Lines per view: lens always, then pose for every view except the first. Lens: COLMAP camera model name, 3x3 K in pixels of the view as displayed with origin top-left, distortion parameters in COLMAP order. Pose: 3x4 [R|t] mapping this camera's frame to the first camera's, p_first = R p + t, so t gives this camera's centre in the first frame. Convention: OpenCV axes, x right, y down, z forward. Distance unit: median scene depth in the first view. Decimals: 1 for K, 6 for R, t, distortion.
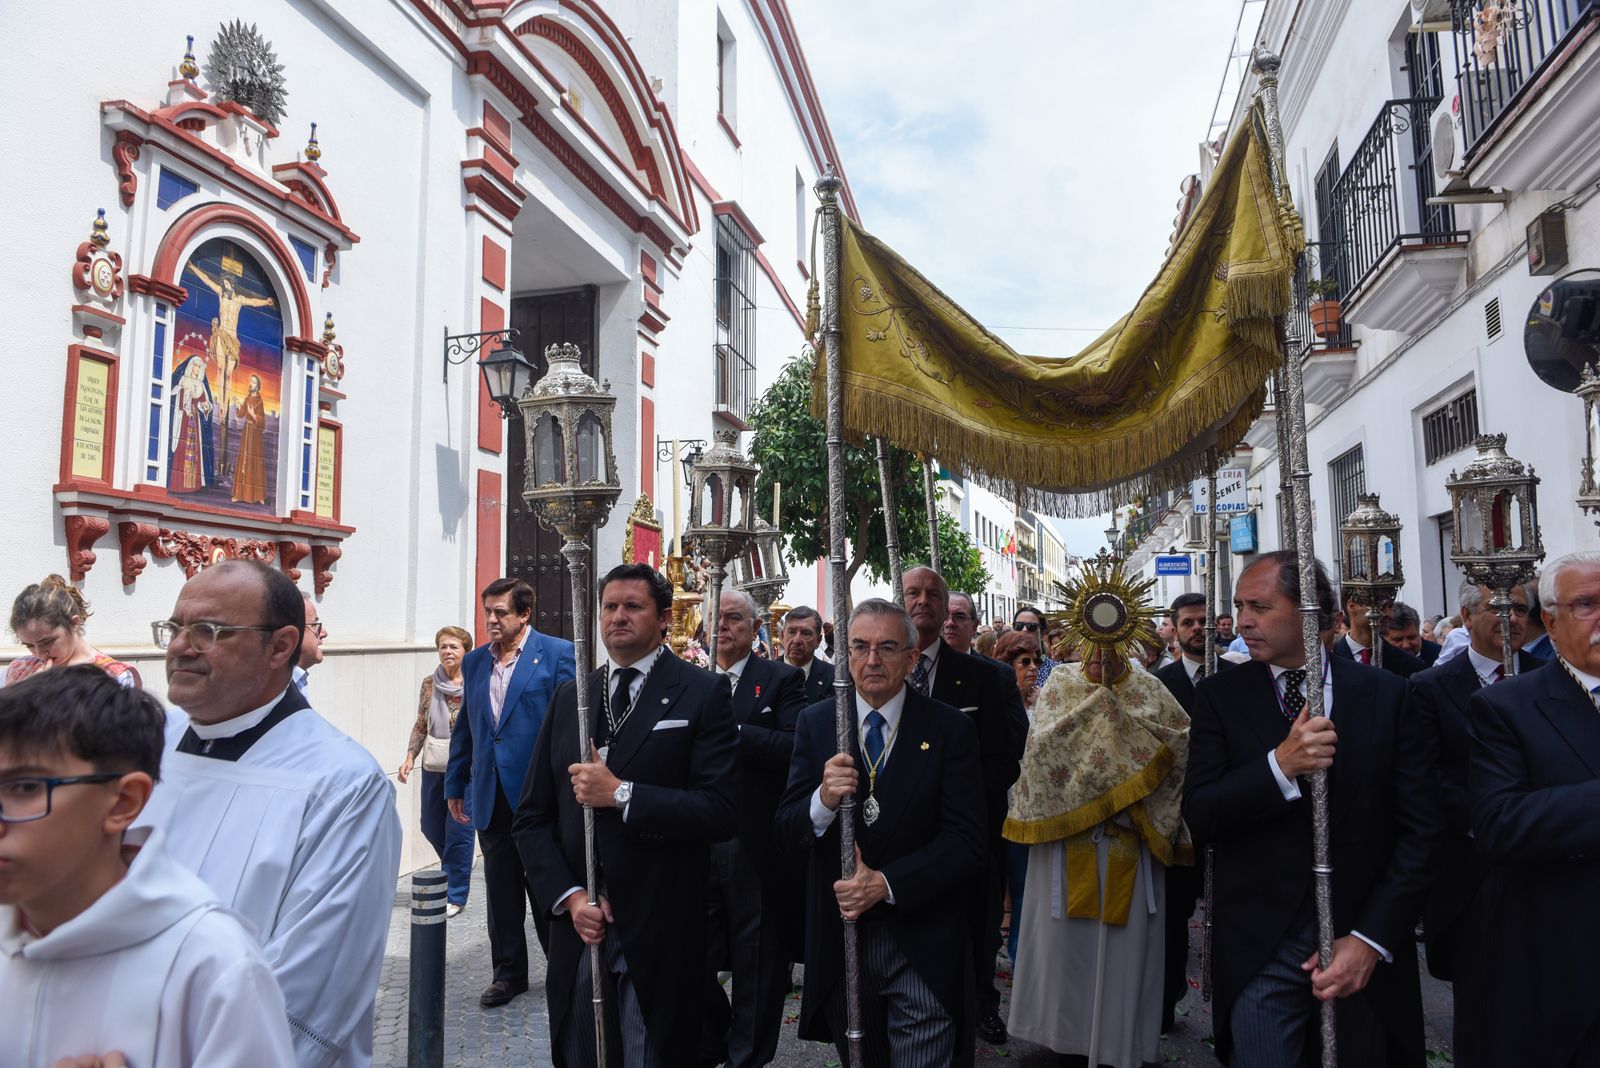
lens RADIAL K [[1083.5, 0, 797.9], [0, 1083.5, 527.5], [0, 0, 1]] dist [-0.056253, -0.004121]
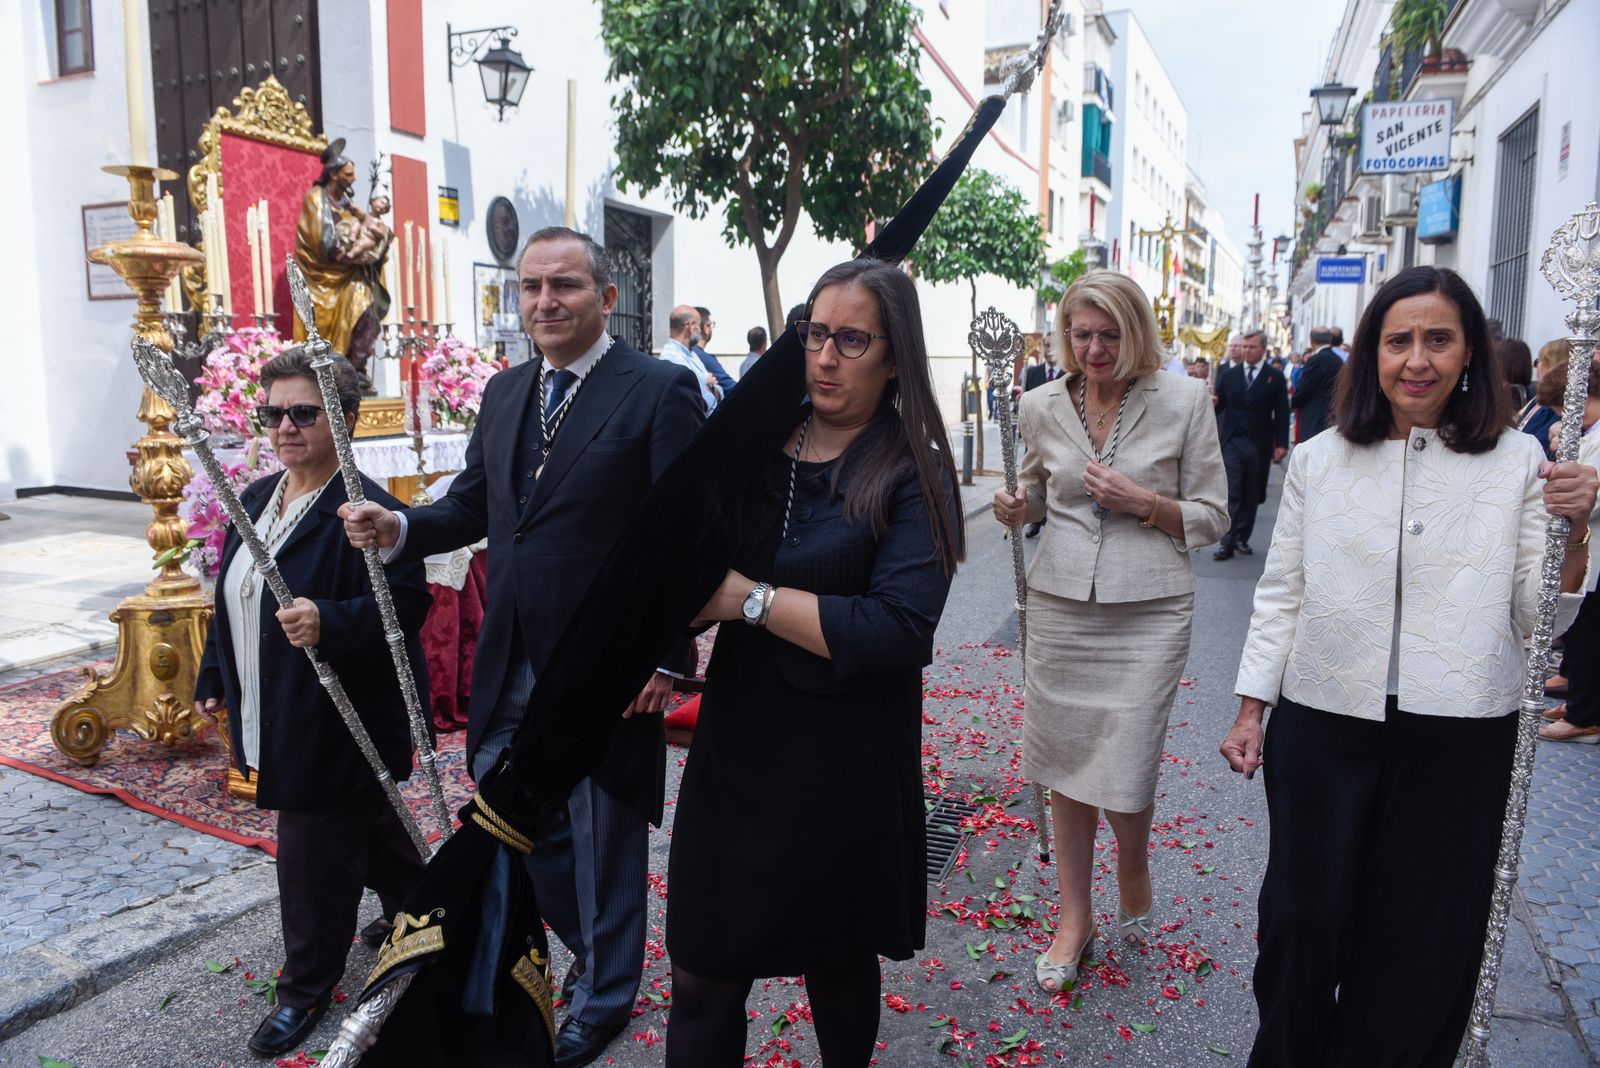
lens RADIAL K [[1083.5, 0, 797.9], [0, 1083.5, 527.5], [0, 0, 1]] dist [-0.056253, -0.004121]
pose [[0.988945, 0.034588, -0.144189, 0.208594], [0.002562, 0.968284, 0.249840, 0.054227], [0.148258, -0.247447, 0.957491, 0.450701]]
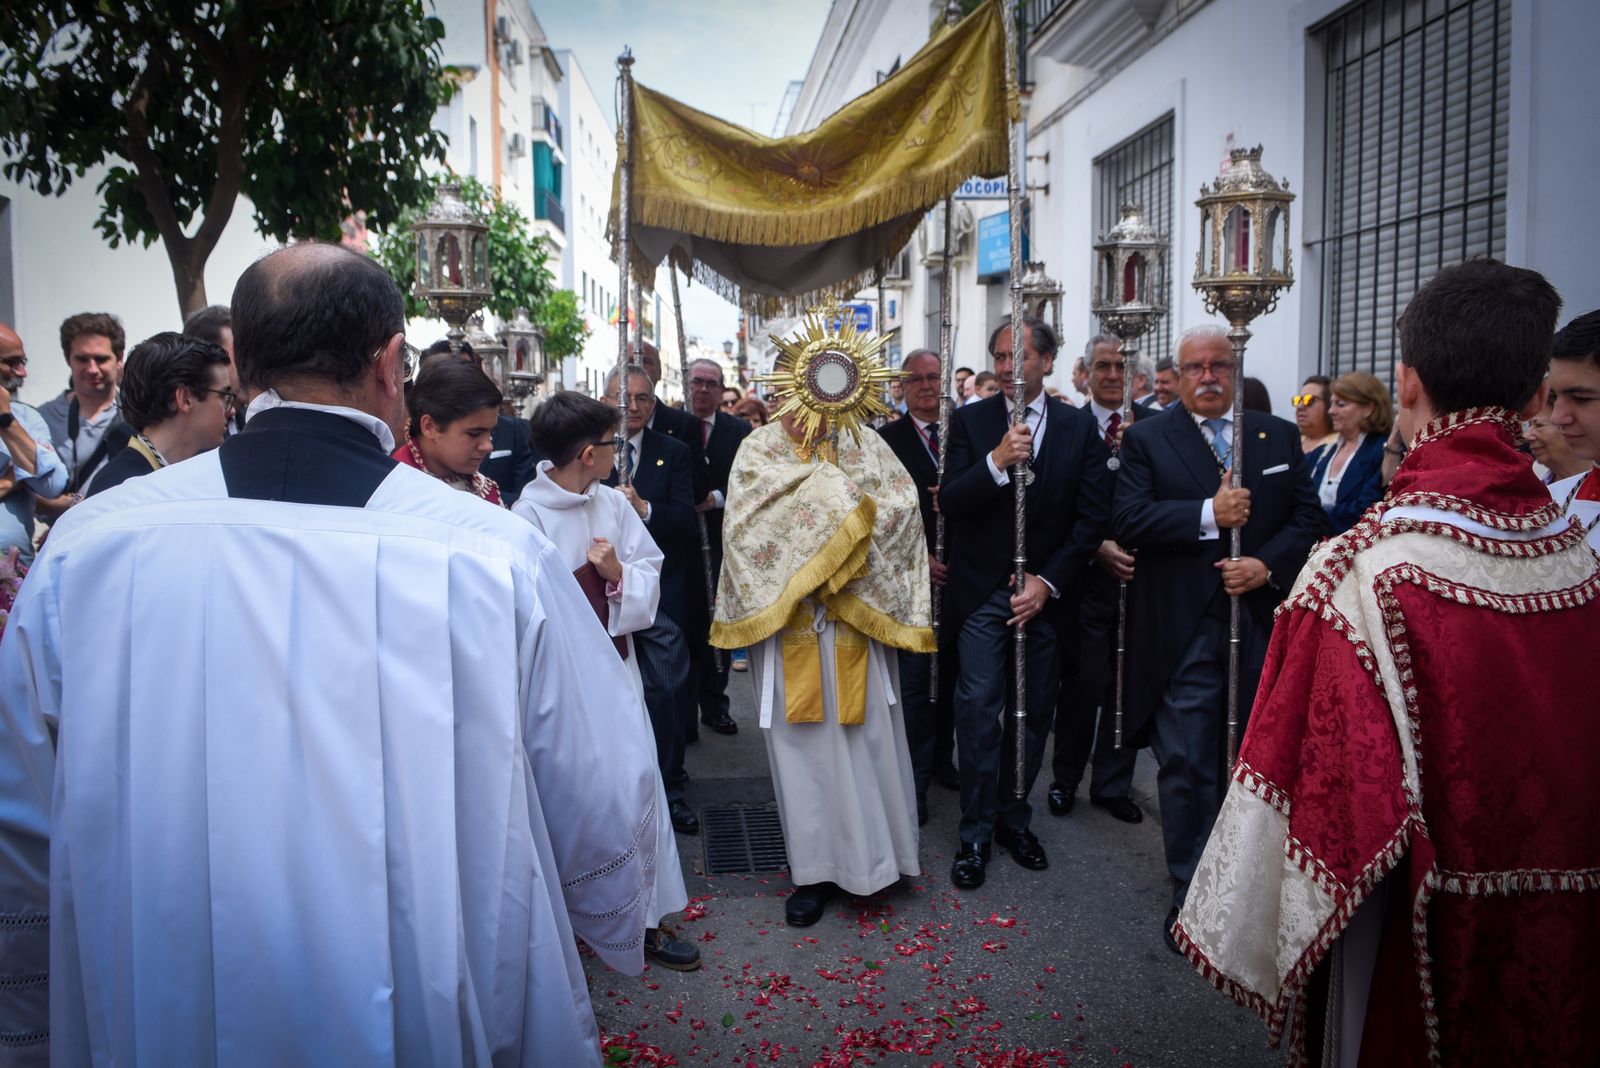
lens RADIAL K [[1147.6, 0, 799.2], [0, 1147.6, 515.7], [0, 0, 1]] dist [-0.057003, -0.001870]
pose [[0.941556, -0.027952, 0.335695, 0.147494], [-0.032710, 0.984256, 0.173698, 0.080859], [-0.335265, -0.174527, 0.925818, 0.697395]]
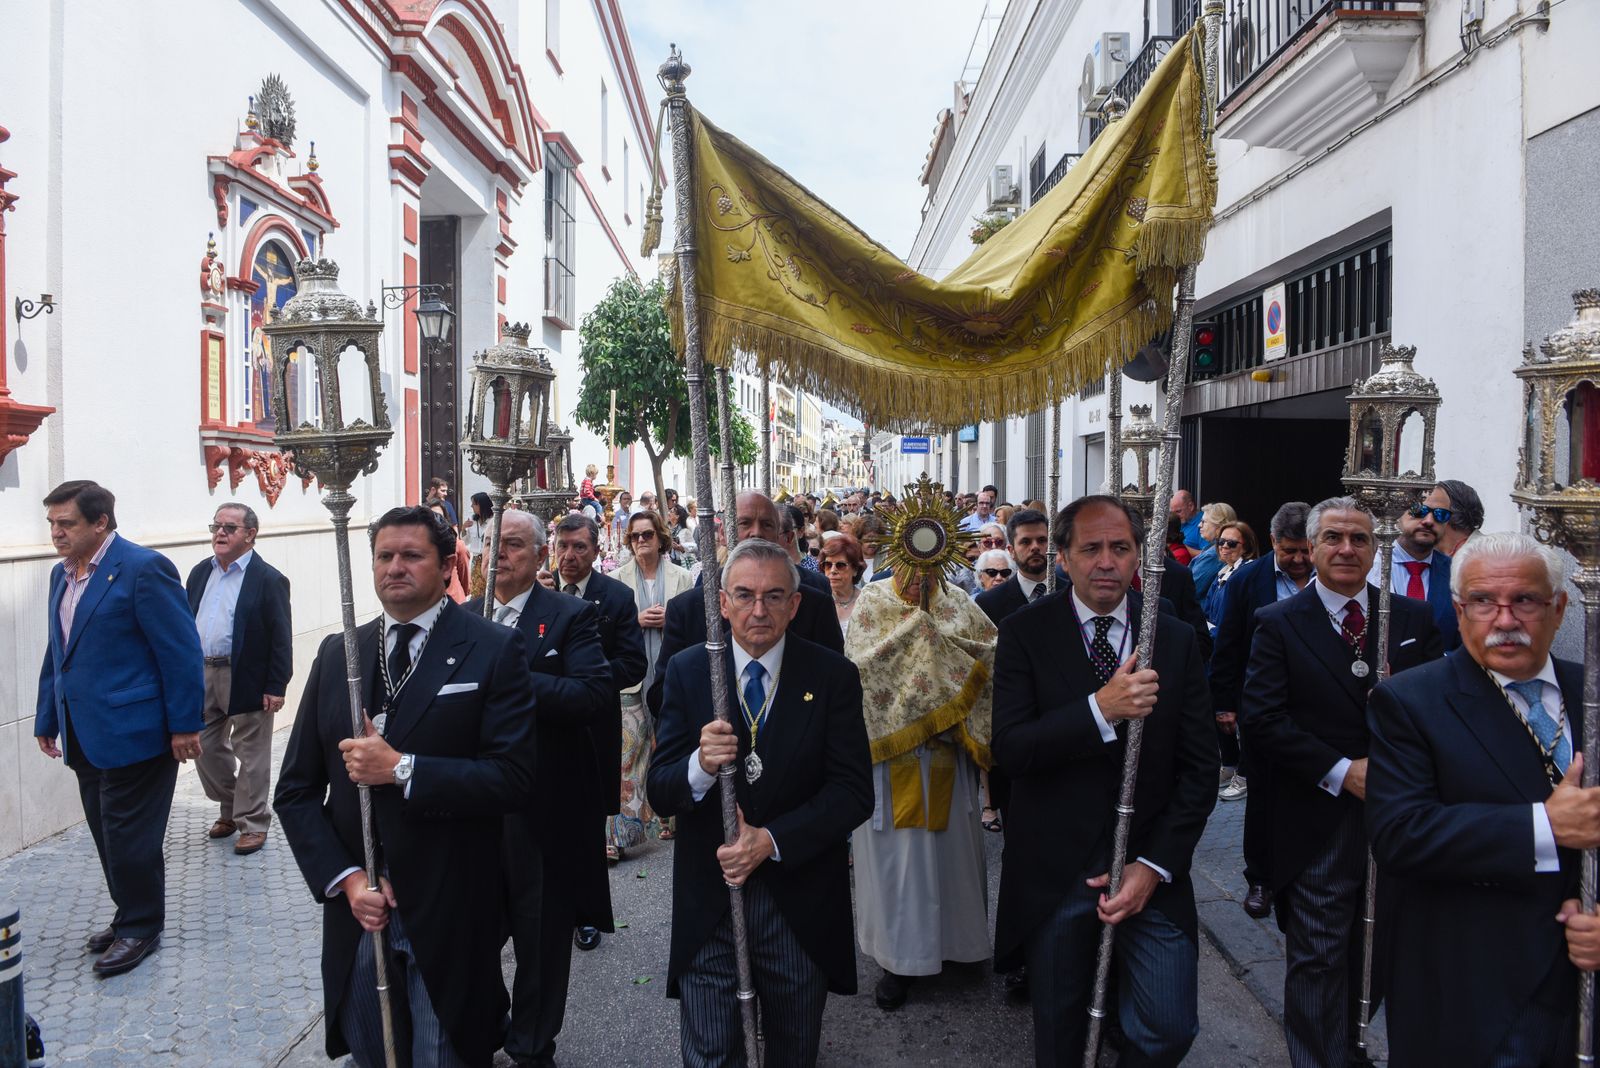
lens RADIAL K [[1083.5, 0, 797.9], [0, 1083.5, 527.5], [0, 0, 1]] dist [-0.056253, -0.004121]
pose [[0.975211, 0.001868, 0.221271, -0.095504], [-0.030869, 0.991335, 0.127677, -0.054115], [-0.219115, -0.131342, 0.966818, -0.315770]]
